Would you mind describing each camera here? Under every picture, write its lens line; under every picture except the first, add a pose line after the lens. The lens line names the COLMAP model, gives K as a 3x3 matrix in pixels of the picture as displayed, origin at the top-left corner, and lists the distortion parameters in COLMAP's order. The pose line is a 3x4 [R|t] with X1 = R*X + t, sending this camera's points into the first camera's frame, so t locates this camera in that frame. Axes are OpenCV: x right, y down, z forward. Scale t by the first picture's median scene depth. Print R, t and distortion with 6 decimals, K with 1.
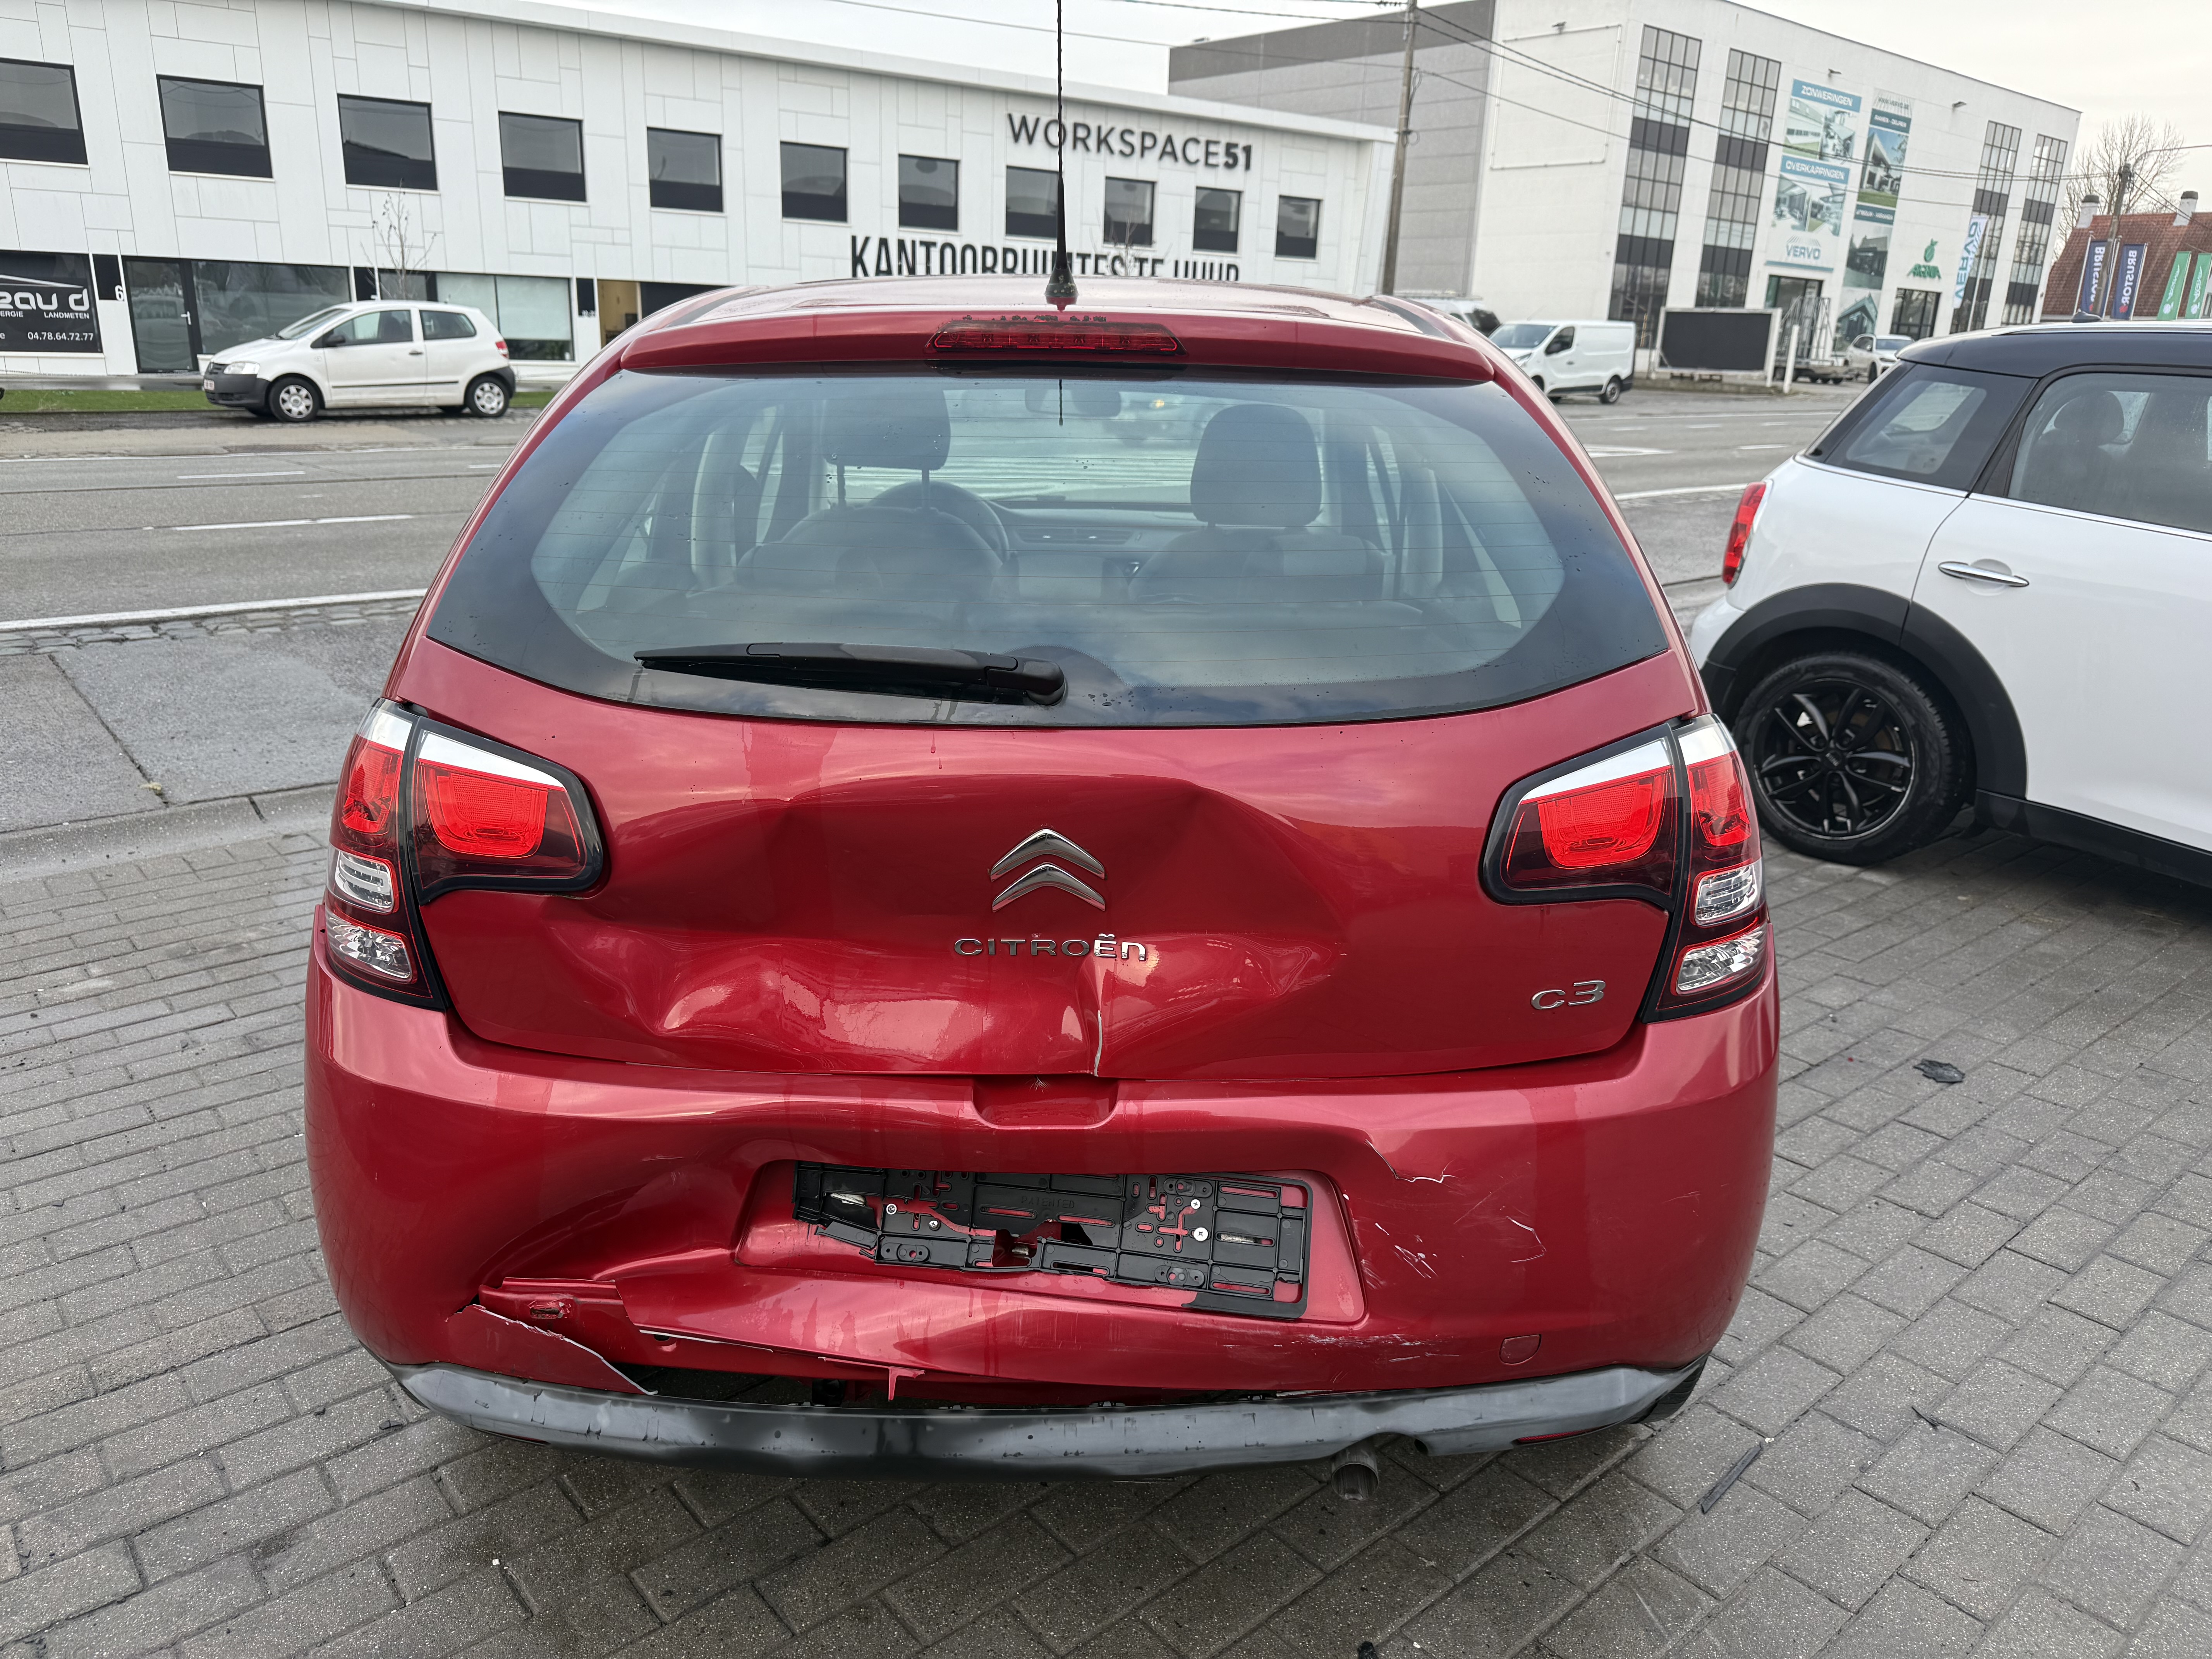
lens RADIAL K [[1573.2, 0, 1123.8], [0, 1573.2, 834.5], [0, 0, 1]] dist [0.013565, -0.022794]
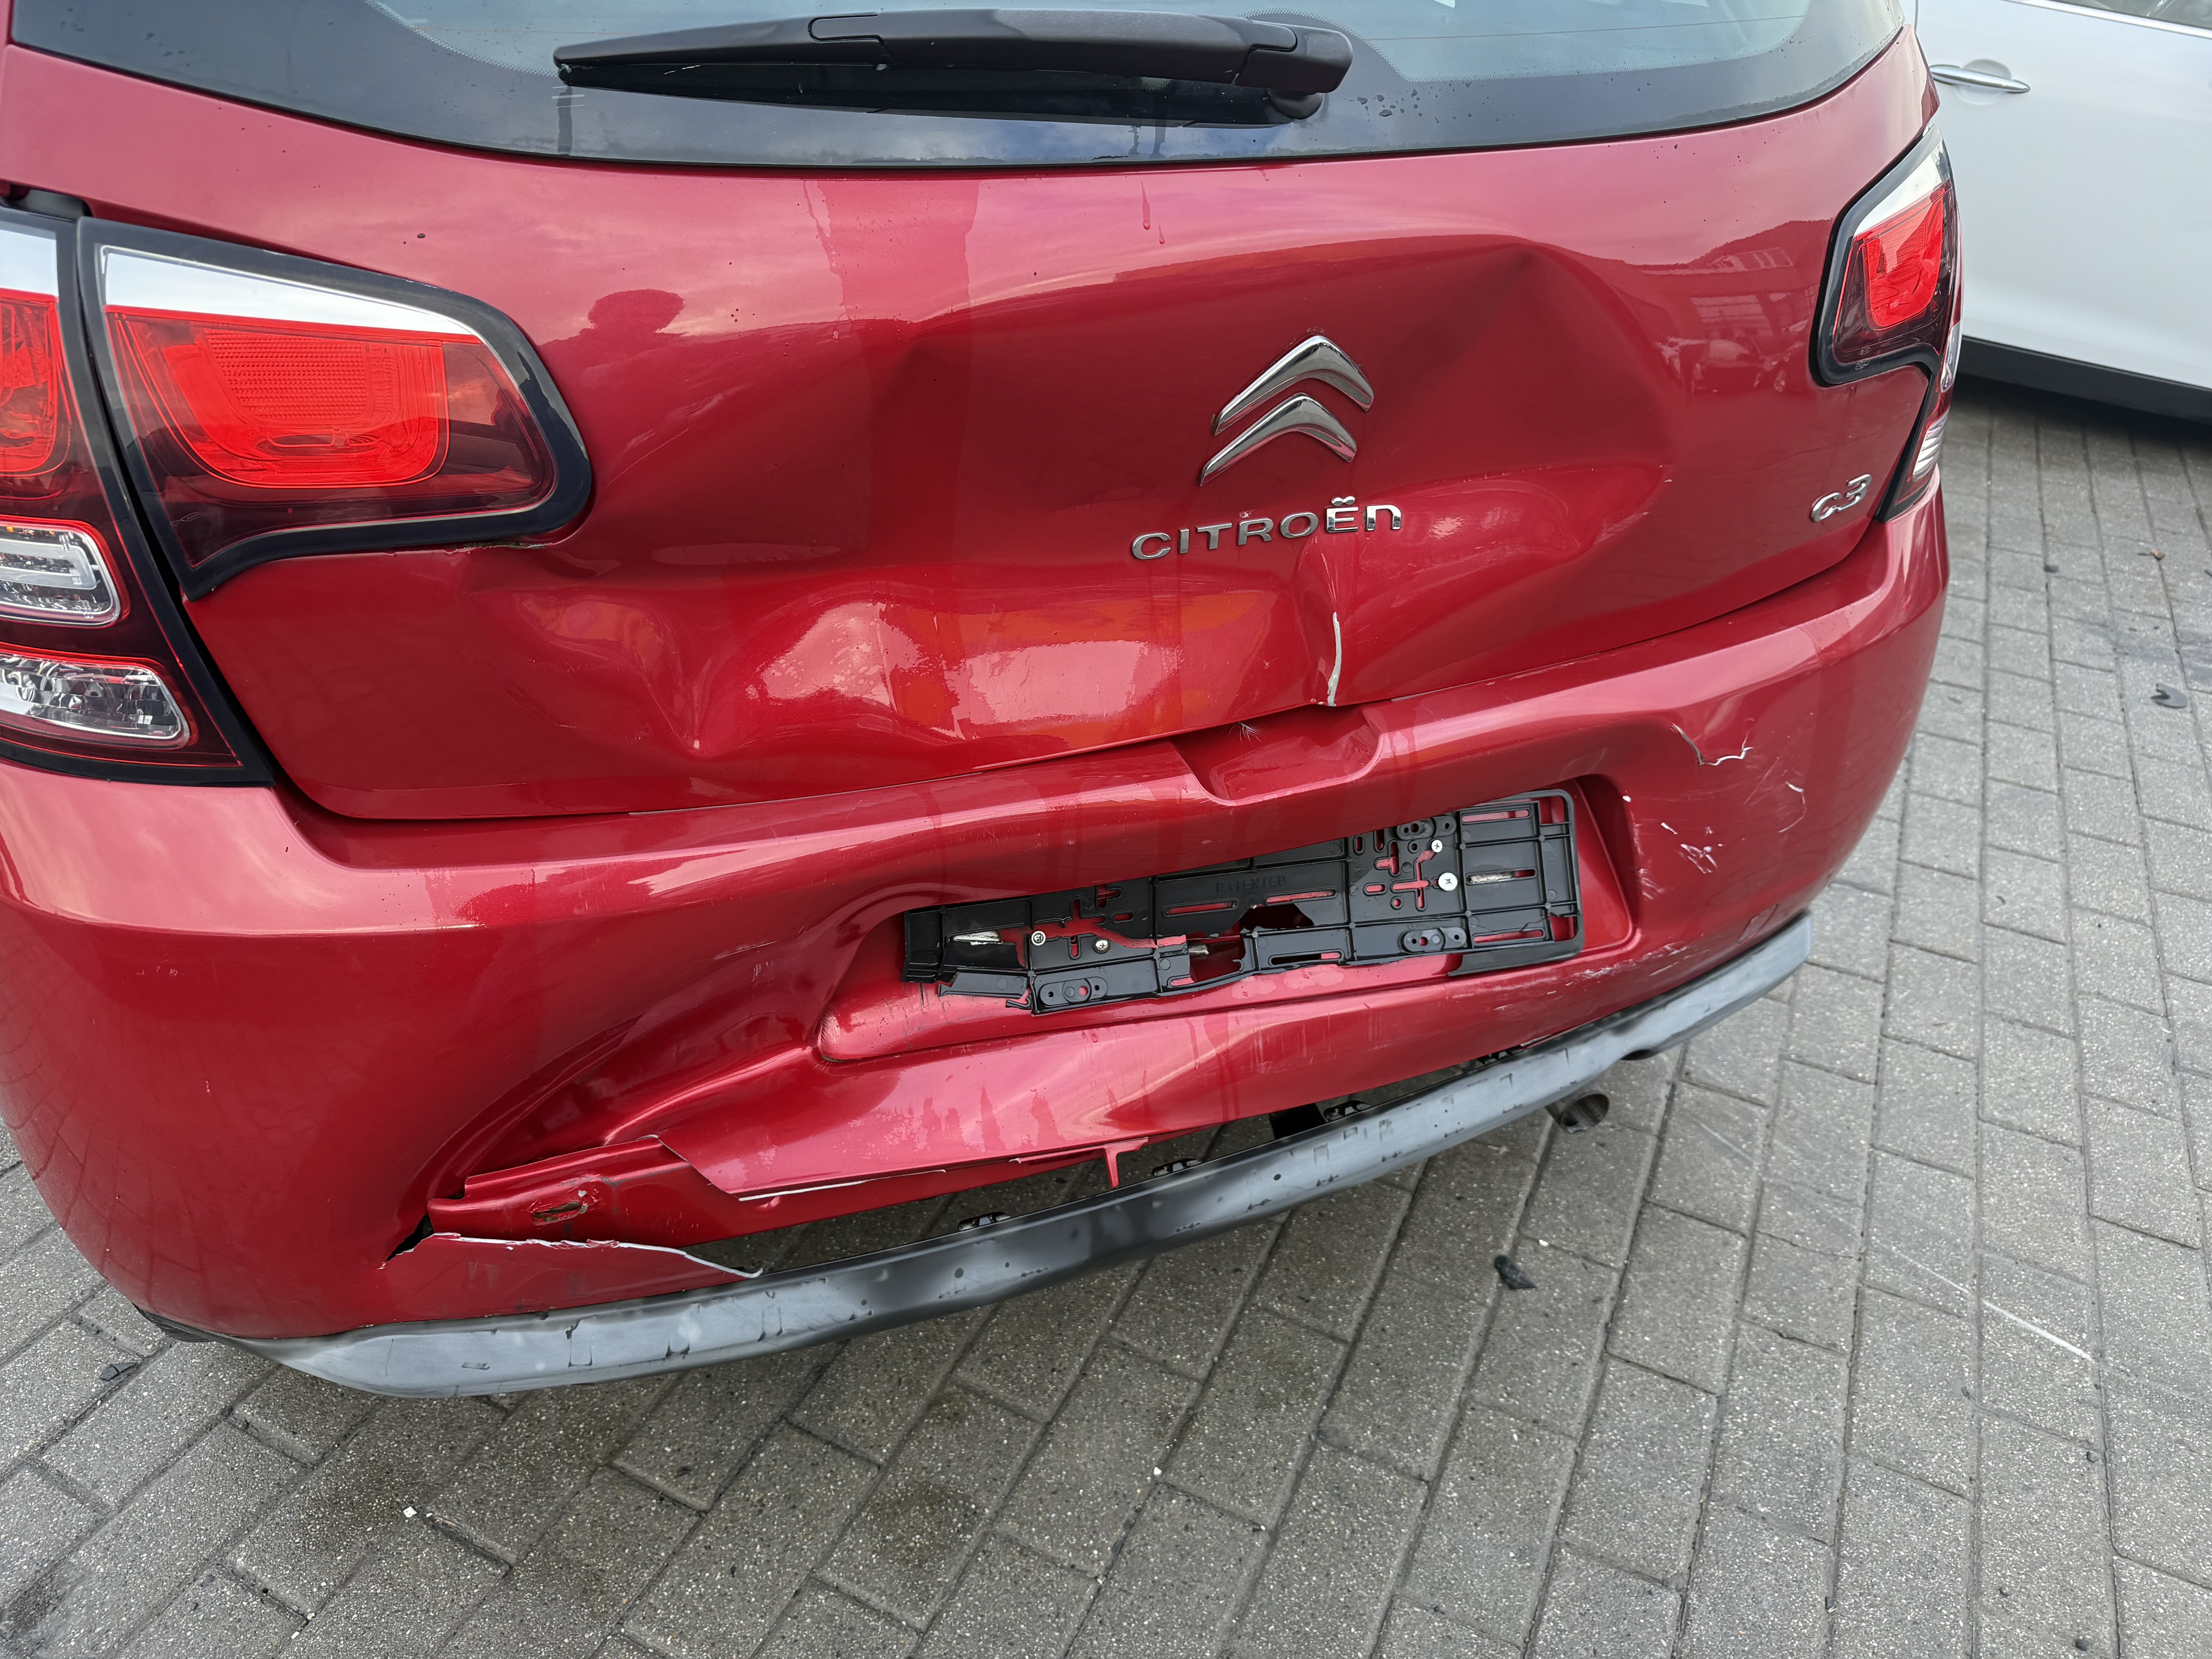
lens RADIAL K [[1573.2, 0, 1118.6], [0, 1573.2, 815.8], [0, 0, 1]] dist [0.013565, -0.022794]
pose [[0.915862, -0.194416, 0.351281, -0.355203], [0.088158, 0.950966, 0.296466, -0.014424], [-0.391694, -0.240554, 0.888093, 0.396043]]
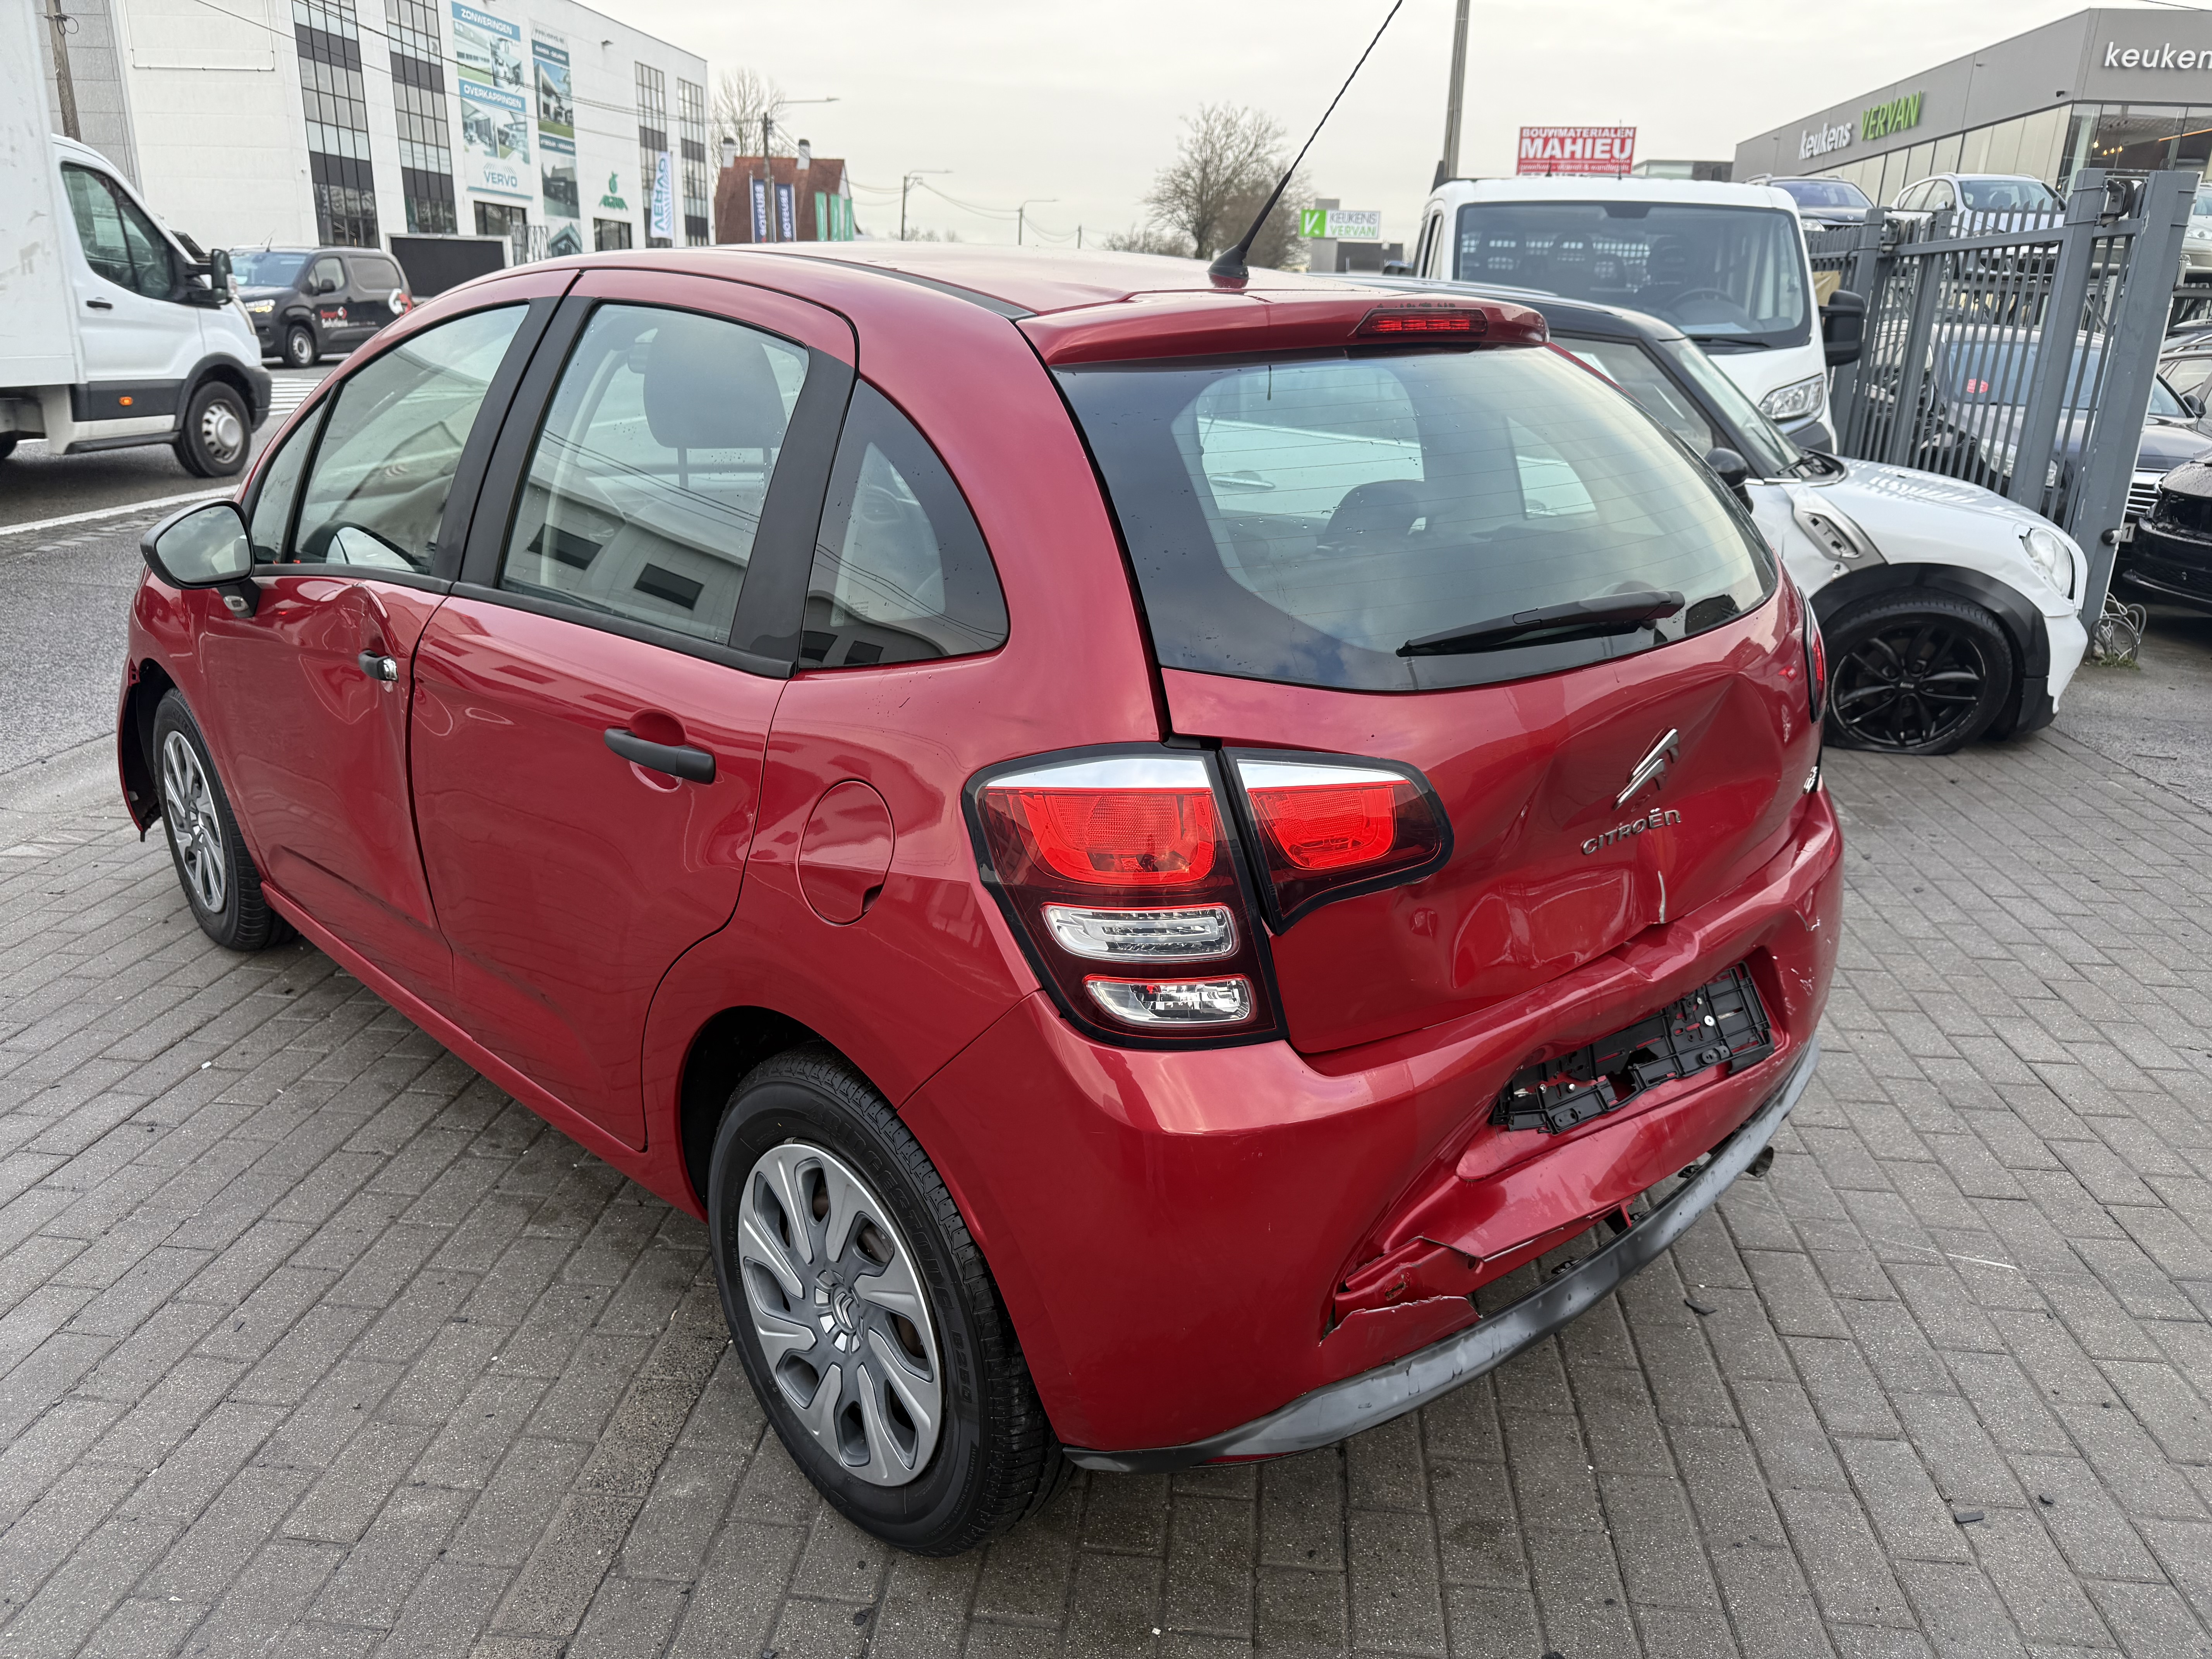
lens RADIAL K [[1573.2, 0, 1097.2], [0, 1573.2, 827.3], [0, 0, 1]] dist [0.013565, -0.022794]
pose [[0.723986, -0.223745, 0.652519, -1.127239], [0.197995, 0.973535, 0.114140, -0.150655], [-0.660789, 0.046560, 0.749126, 0.345987]]
